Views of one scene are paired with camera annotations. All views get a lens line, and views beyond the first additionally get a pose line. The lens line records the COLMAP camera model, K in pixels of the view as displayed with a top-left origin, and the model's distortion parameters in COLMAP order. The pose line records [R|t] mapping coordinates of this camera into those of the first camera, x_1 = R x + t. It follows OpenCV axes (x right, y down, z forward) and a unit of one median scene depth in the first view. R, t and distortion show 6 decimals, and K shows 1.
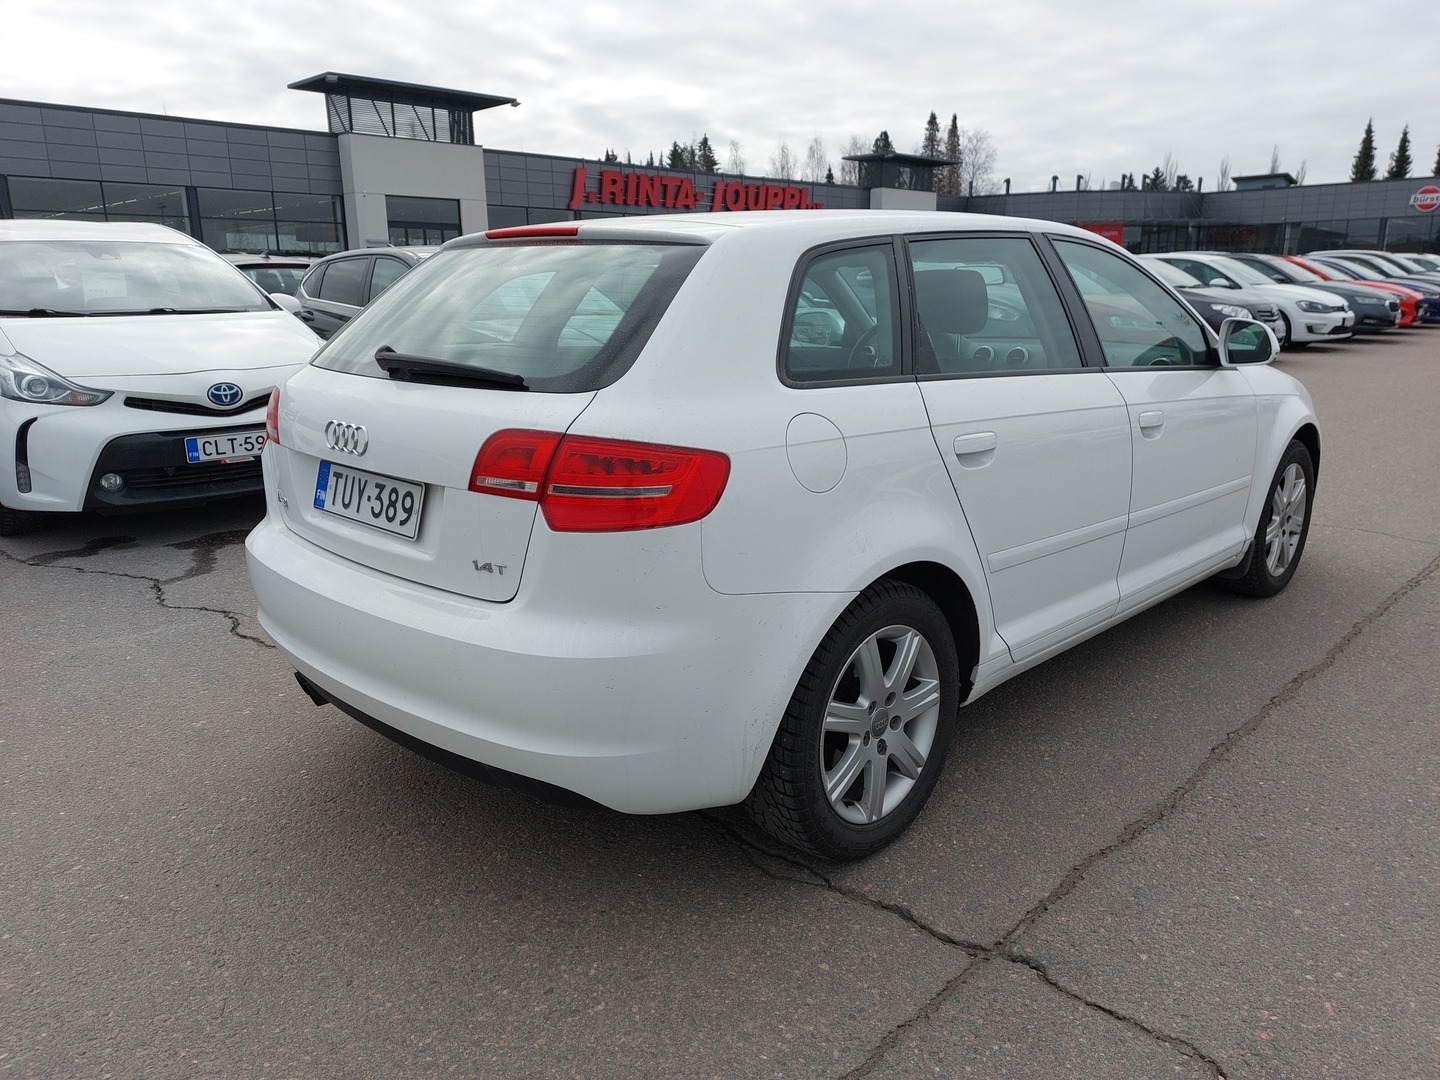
lens RADIAL K [[1056.3, 0, 720.0], [0, 1056.3, 540.0], [0, 0, 1]] dist [0.055281, -0.050073]
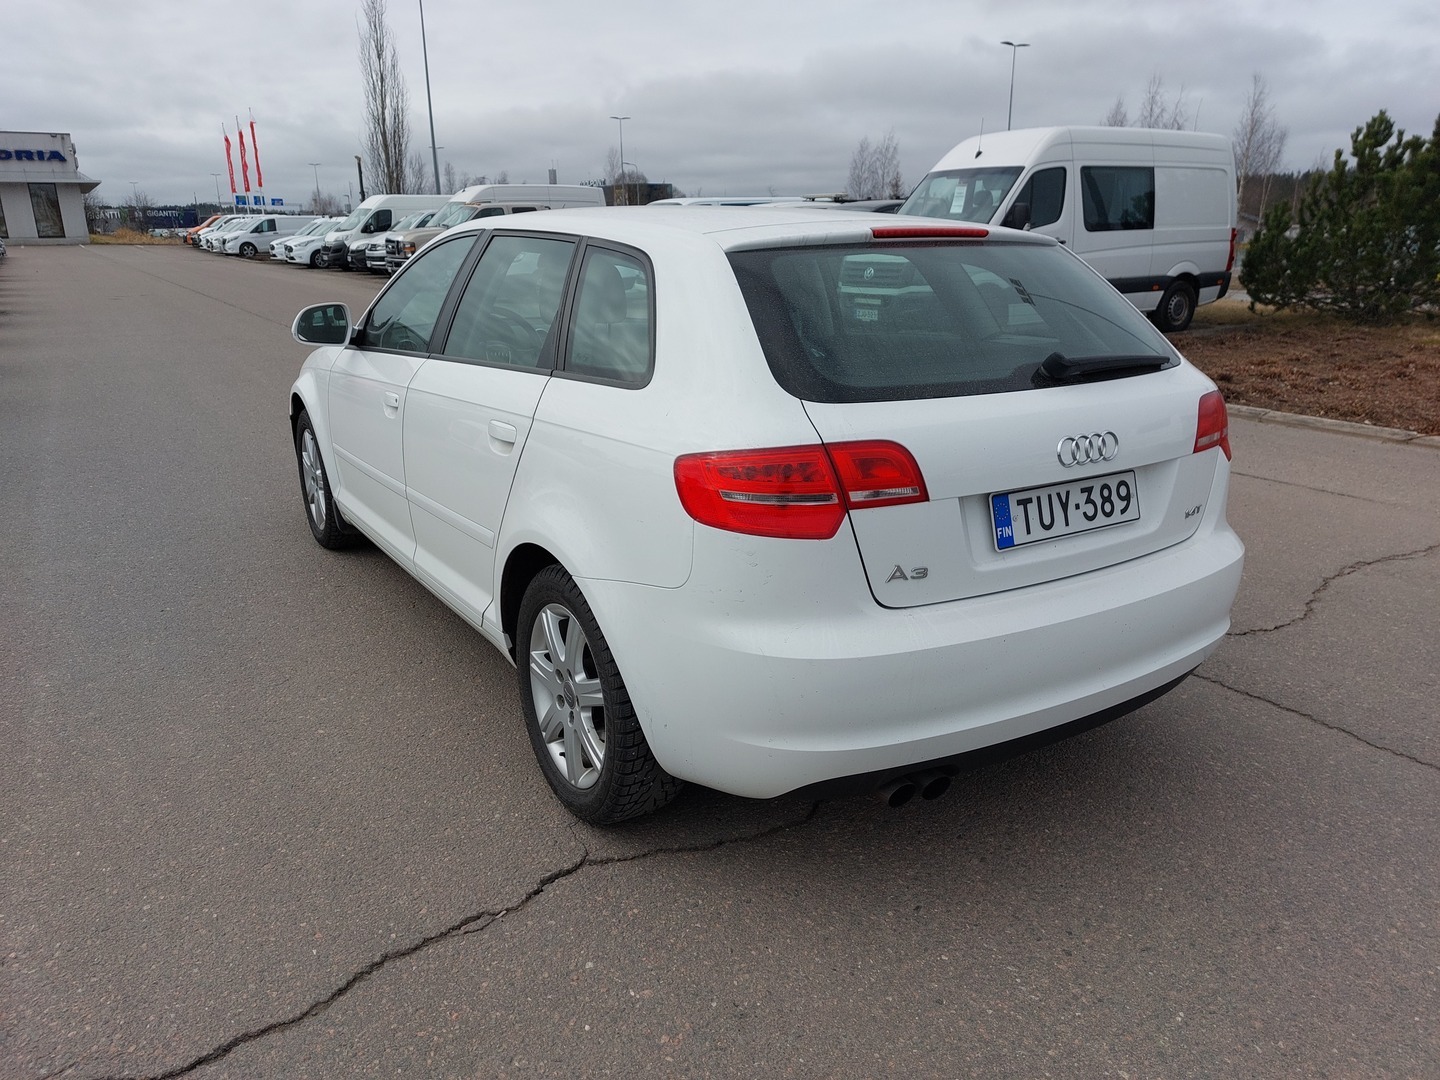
lens RADIAL K [[1056.3, 0, 720.0], [0, 1056.3, 540.0], [0, 0, 1]] dist [0.055281, -0.050073]
pose [[0.217768, -0.257428, 0.941439, -1.350721], [0.241342, 0.948837, 0.203625, -0.293502], [-0.945691, 0.182866, 0.268754, 1.051882]]
